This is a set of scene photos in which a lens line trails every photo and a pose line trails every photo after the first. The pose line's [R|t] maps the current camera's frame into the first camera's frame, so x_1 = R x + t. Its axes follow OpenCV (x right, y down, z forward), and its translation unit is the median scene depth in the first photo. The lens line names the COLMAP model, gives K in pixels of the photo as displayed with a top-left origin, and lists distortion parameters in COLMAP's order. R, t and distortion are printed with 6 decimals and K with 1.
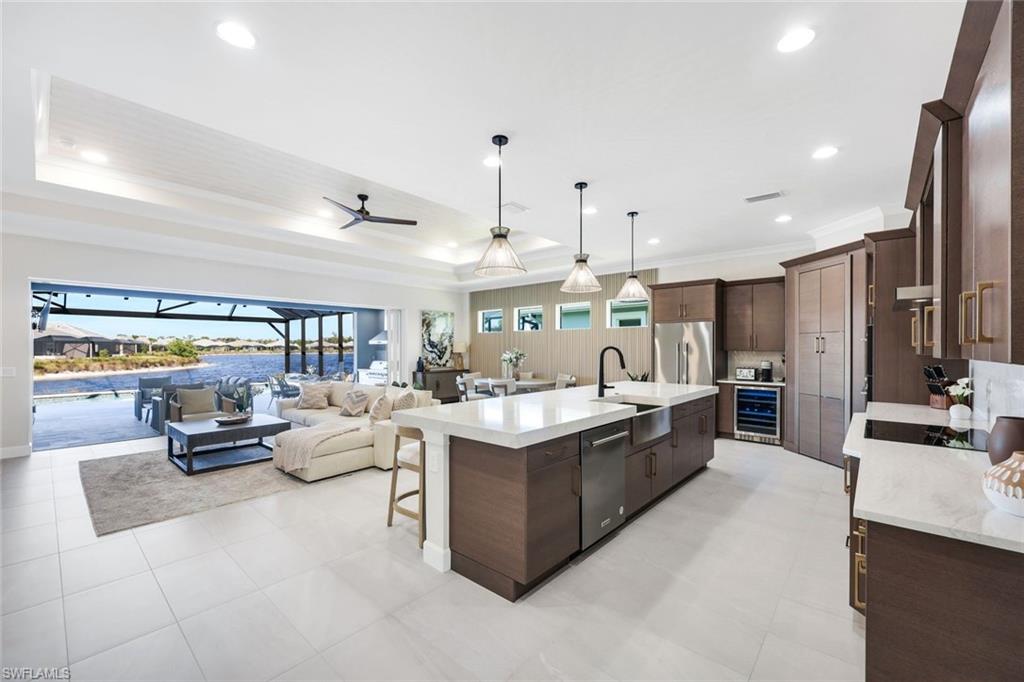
lens RADIAL K [[415.8, 0, 515.7], [0, 415.8, 346.0], [0, 0, 1]] dist [-0.001556, -0.000046]
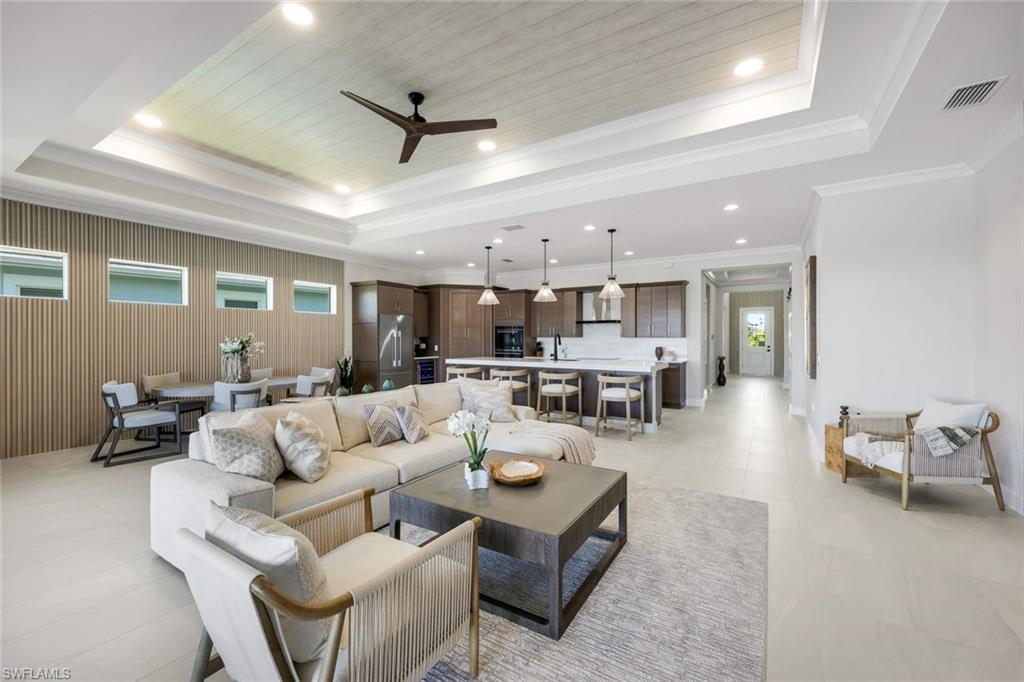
lens RADIAL K [[415.8, 0, 511.3], [0, 415.8, 338.2], [0, 0, 1]] dist [-0.001556, -0.000046]
pose [[-0.158288, 0.000450, 0.987393, -0.564989], [-0.003127, 0.999995, -0.000957, 0.009106], [-0.987388, -0.003239, -0.158286, 0.526975]]
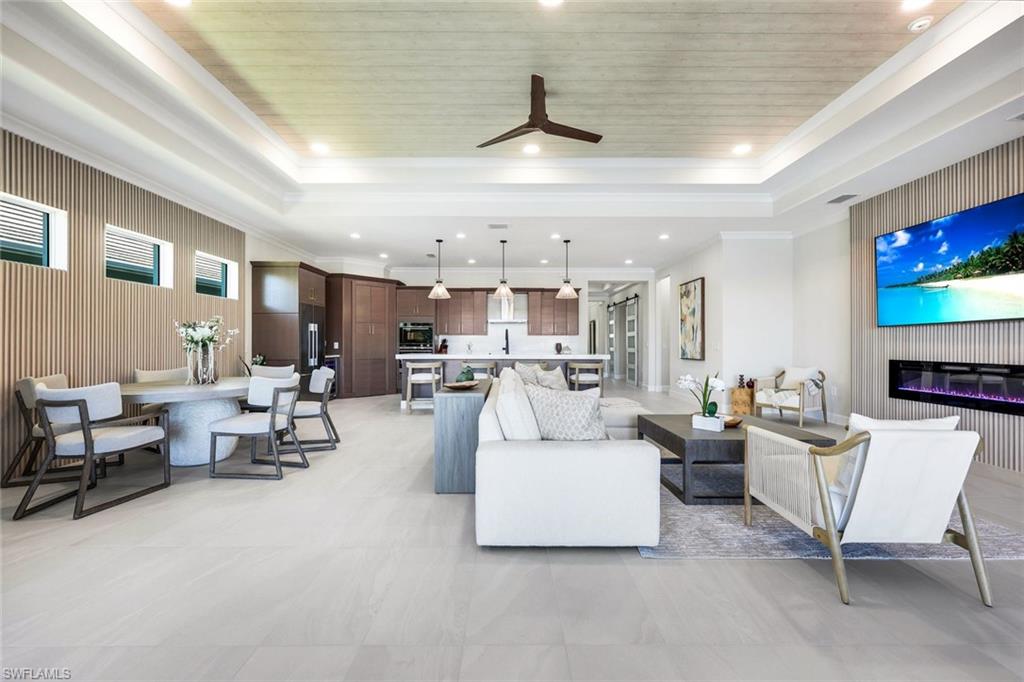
lens RADIAL K [[415.8, 0, 511.0], [0, 415.8, 342.5], [0, 0, 1]] dist [-0.001556, -0.000046]
pose [[-0.657145, 0.004367, 0.753752, -0.466058], [-0.002762, 0.999963, -0.008201, 0.030228], [-0.753759, -0.007471, -0.657108, 0.817224]]
